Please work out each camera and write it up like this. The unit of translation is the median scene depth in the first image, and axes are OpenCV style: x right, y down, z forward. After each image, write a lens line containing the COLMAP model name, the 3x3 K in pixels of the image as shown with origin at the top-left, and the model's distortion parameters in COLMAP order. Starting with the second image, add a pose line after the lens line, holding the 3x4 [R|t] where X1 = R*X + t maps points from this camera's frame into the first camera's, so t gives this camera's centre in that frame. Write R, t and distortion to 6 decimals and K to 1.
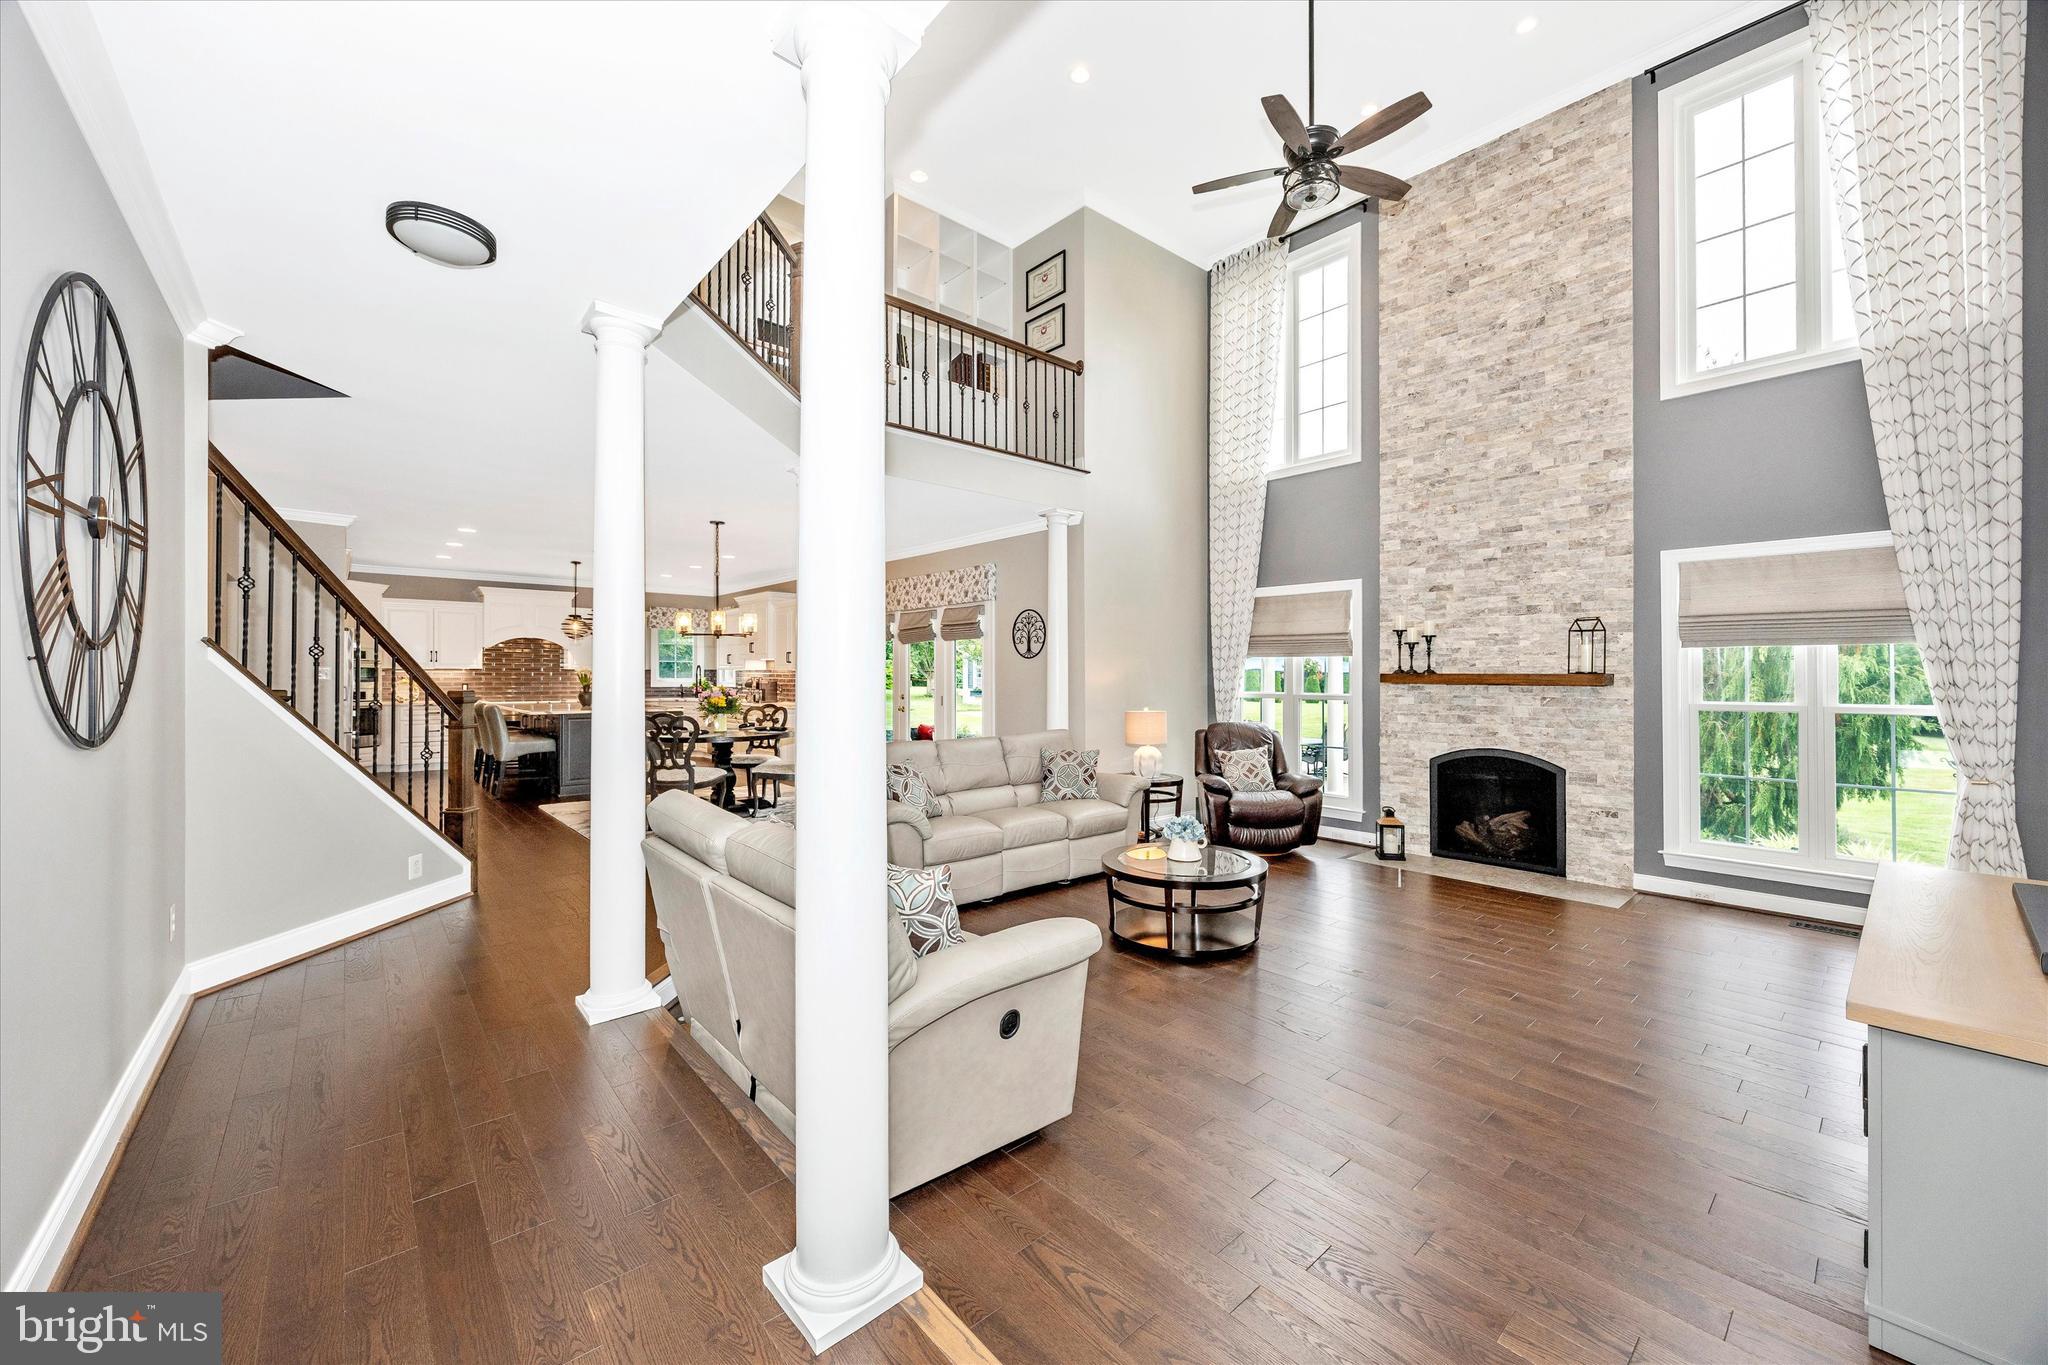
lens RADIAL K [[786.6, 0, 1043.8], [0, 786.6, 675.6], [0, 0, 1]] dist [-0.005551, 0.000441]
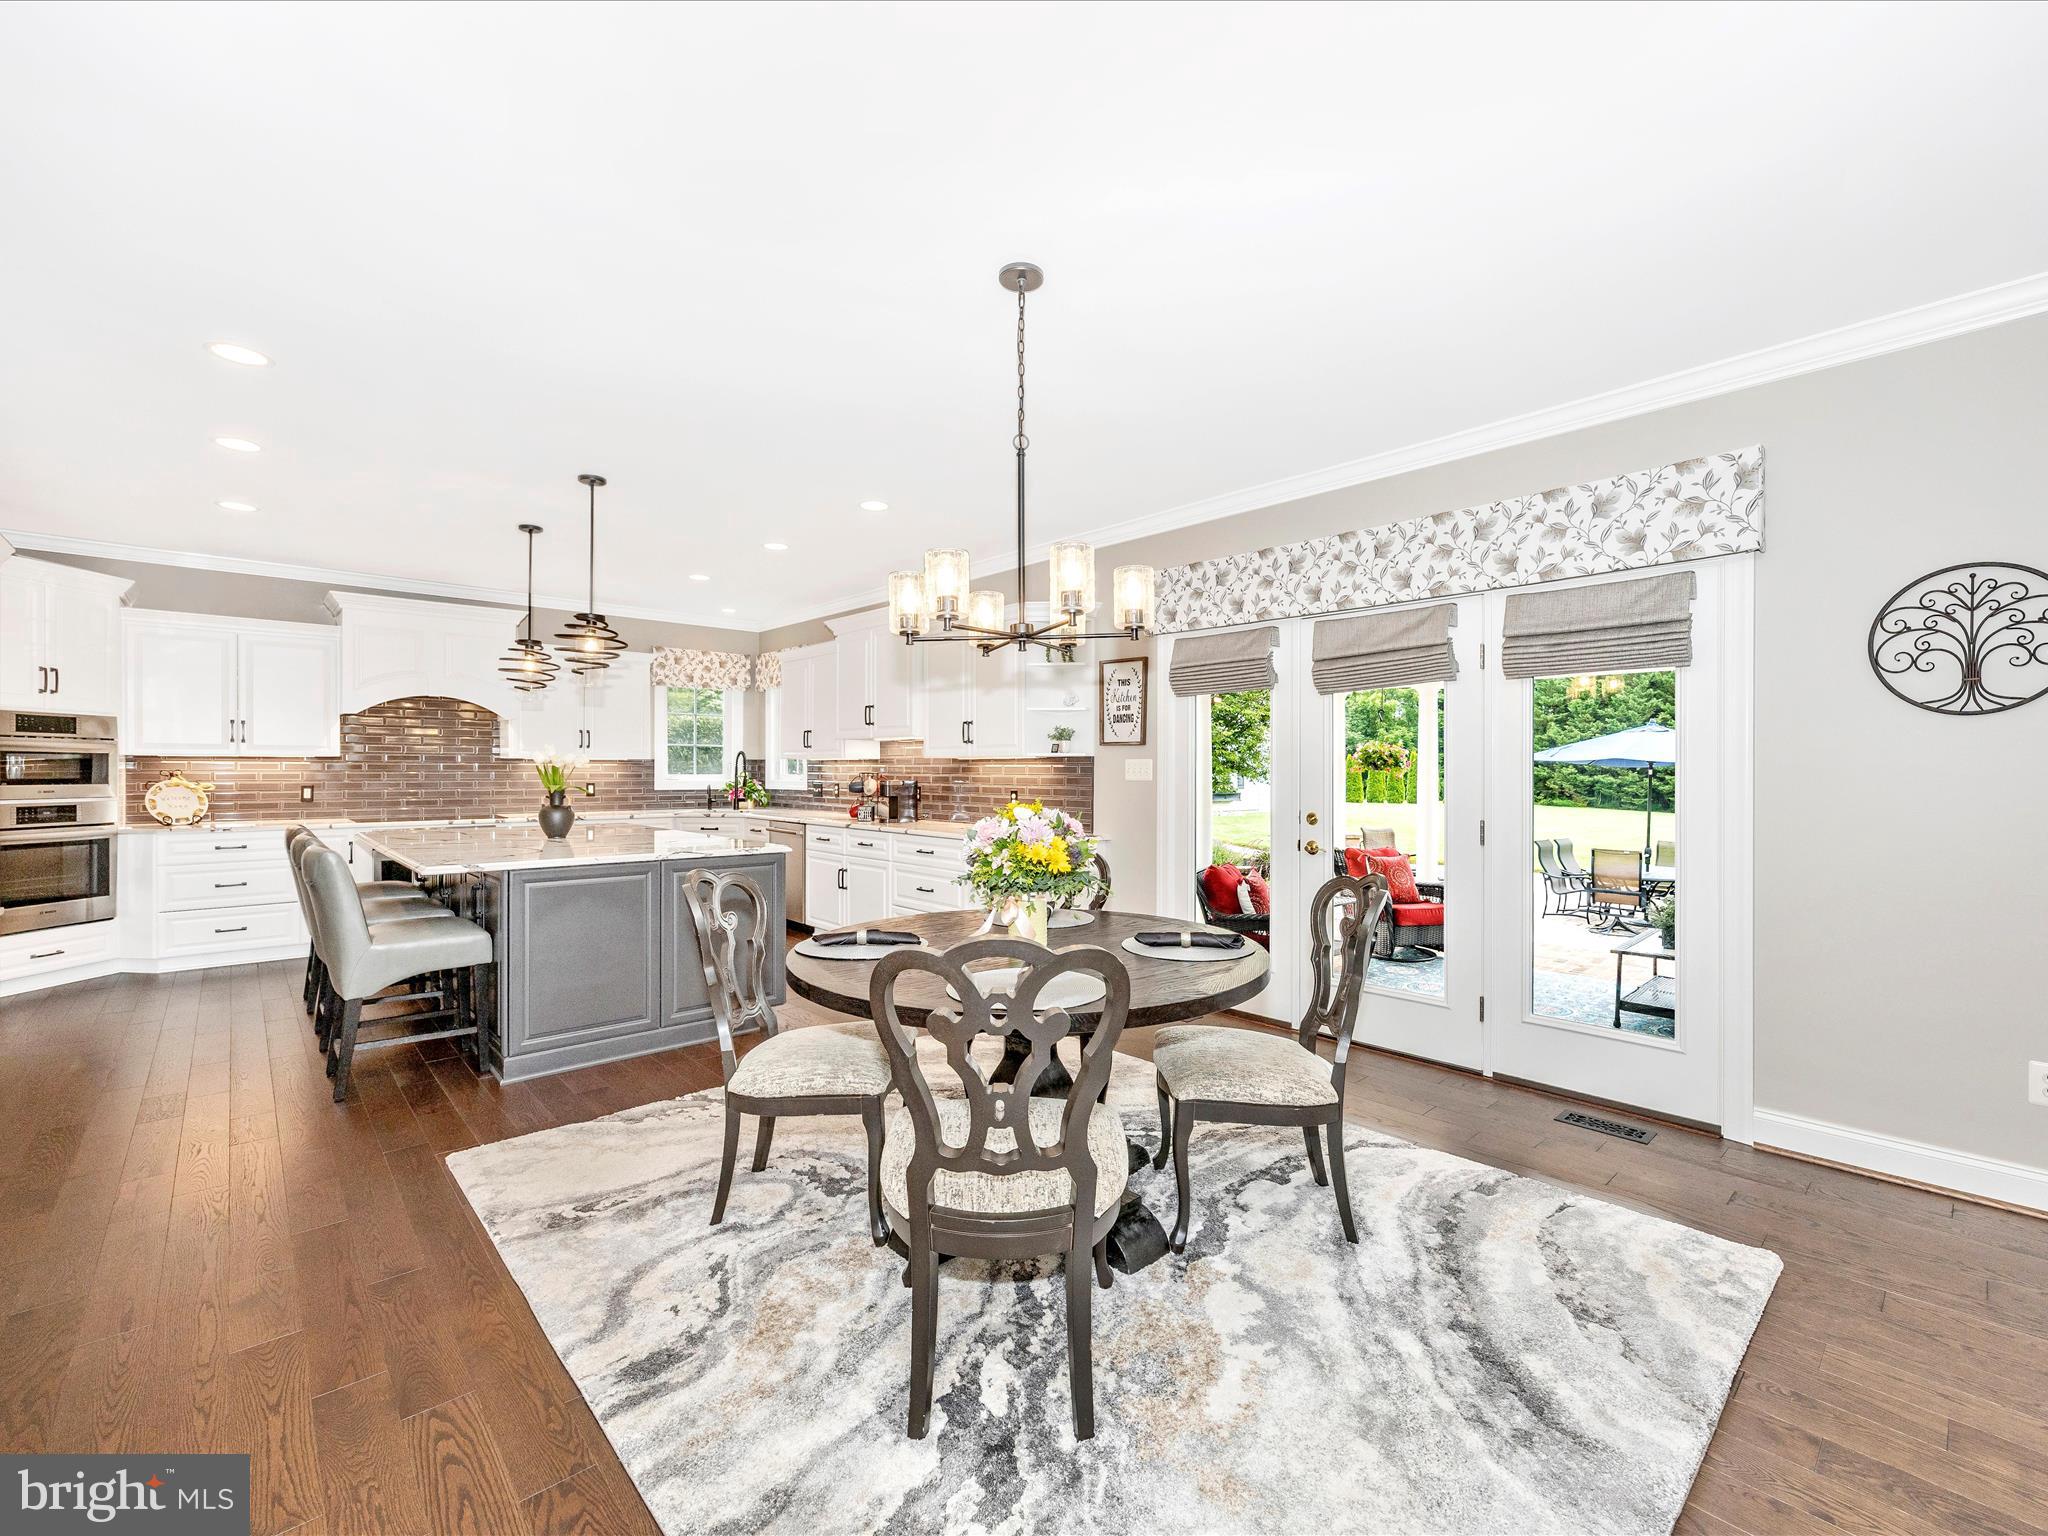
lens RADIAL K [[877.6, 0, 1032.8], [0, 877.6, 767.0], [0, 0, 1]] dist [0.002611, -0.000450]
pose [[0.999978, -0.001823, 0.006453, -0.479717], [0.001847, 0.999991, -0.003706, 0.000973], [-0.006447, 0.003718, 0.999972, 0.756360]]
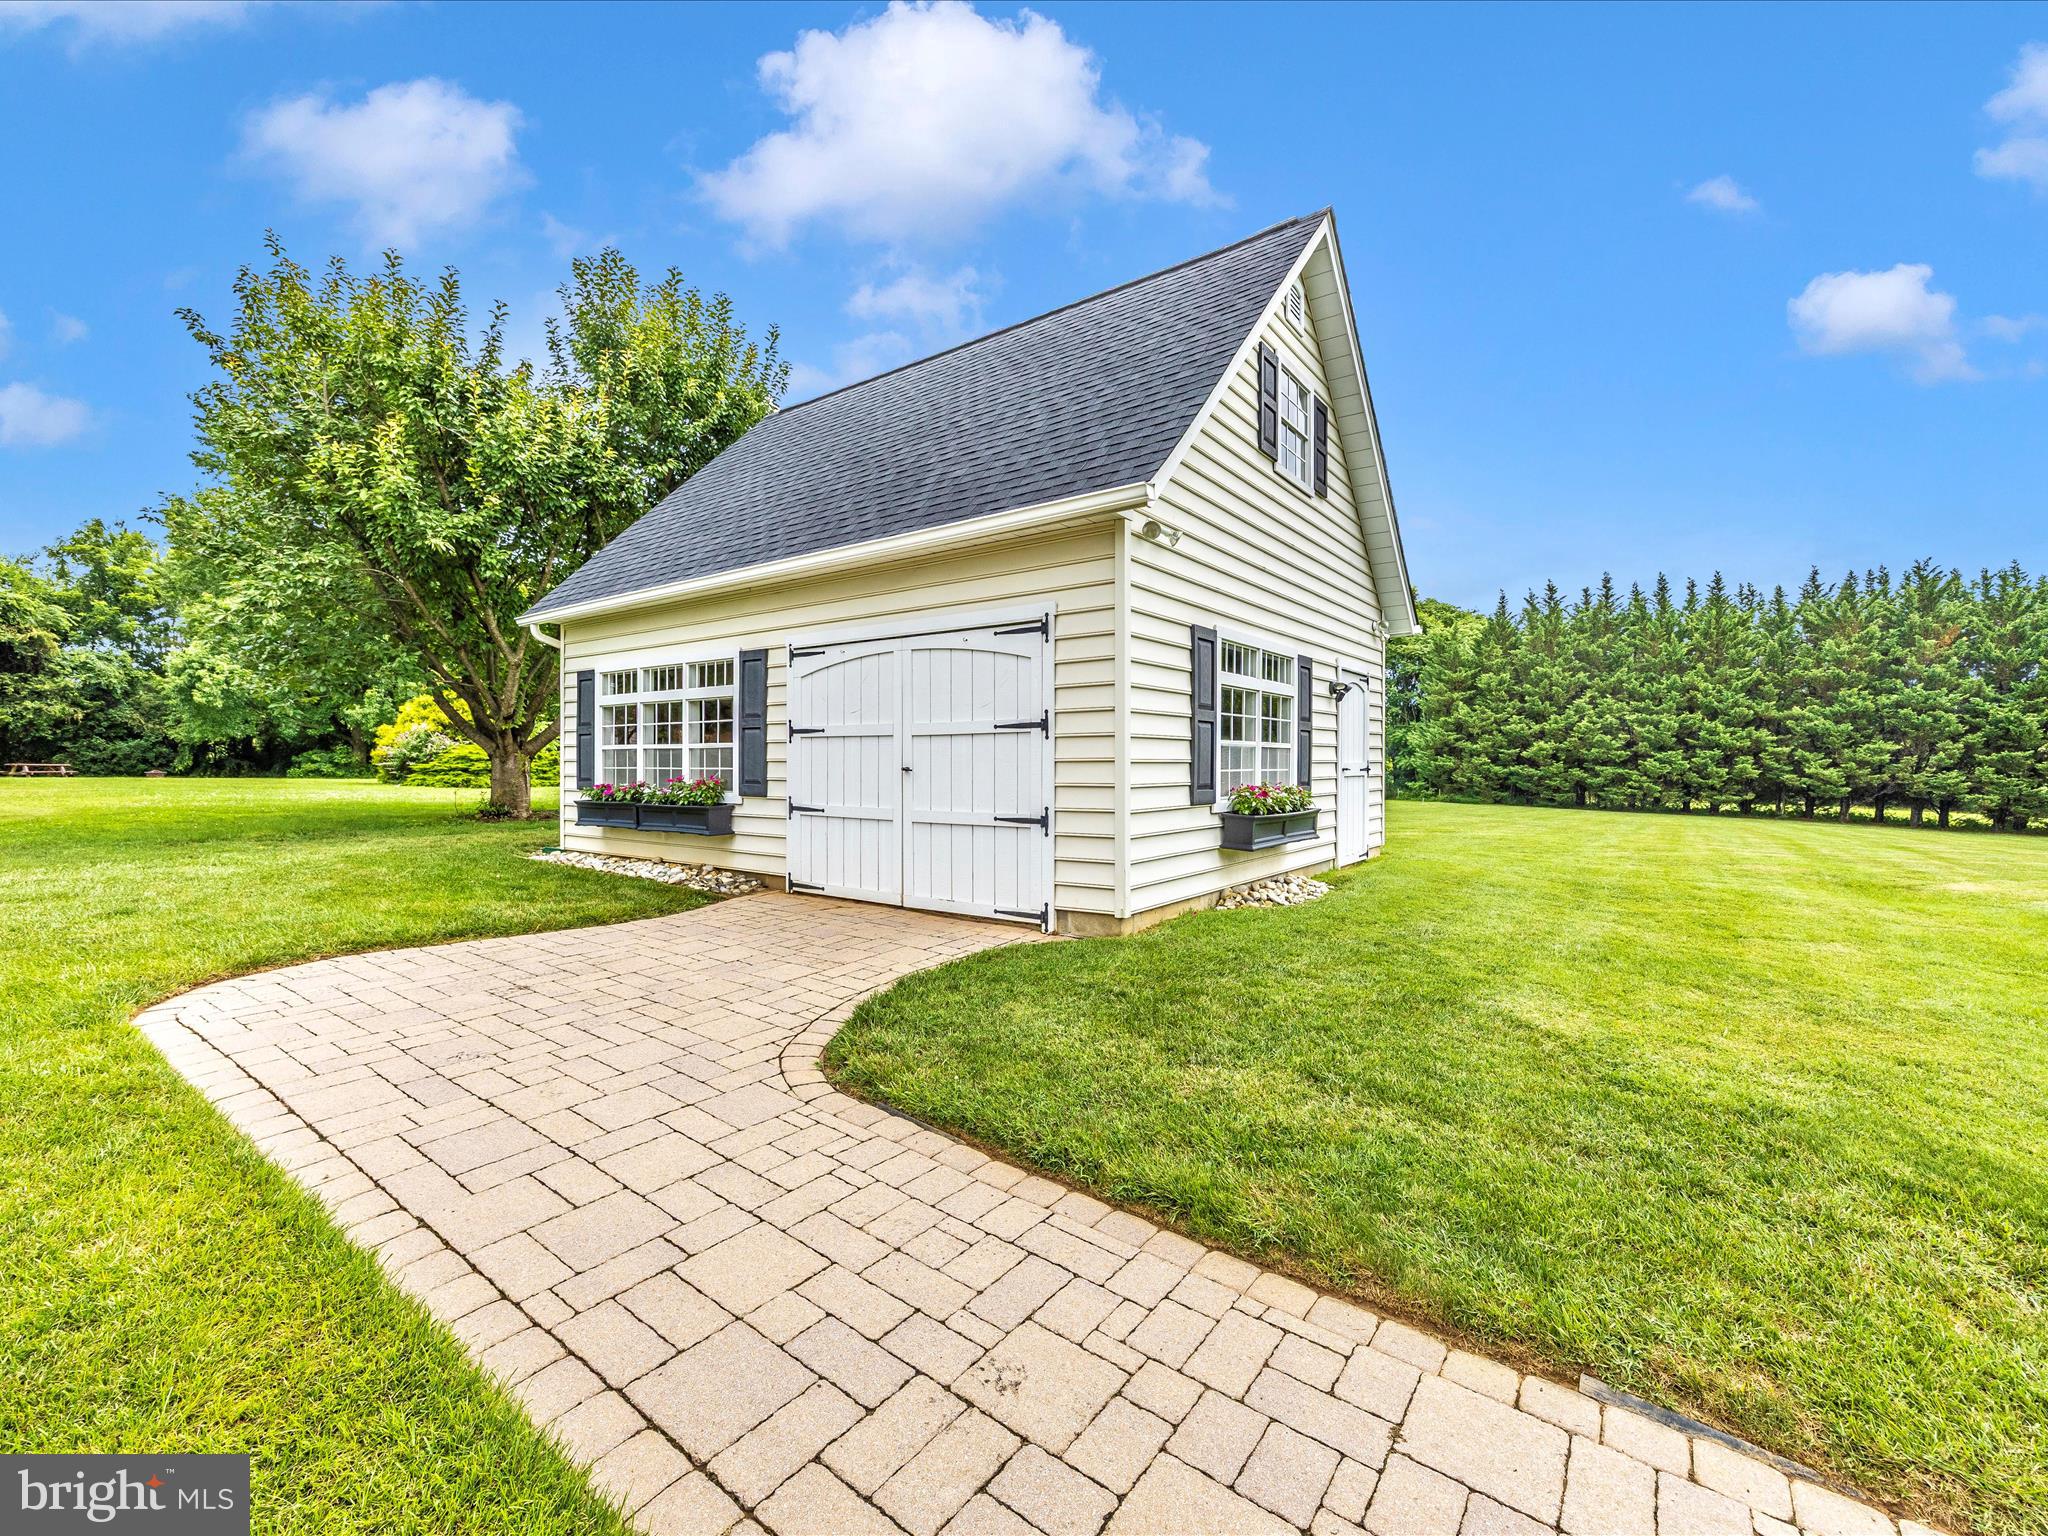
lens RADIAL K [[877.6, 0, 1020.2], [0, 877.6, 771.0], [0, 0, 1]] dist [0.002611, -0.000450]
pose [[0.982687, -0.007590, 0.185120, 0.312528], [0.006733, 0.999964, 0.005255, 0.084290], [-0.185153, -0.003918, 0.982702, 5.834795]]
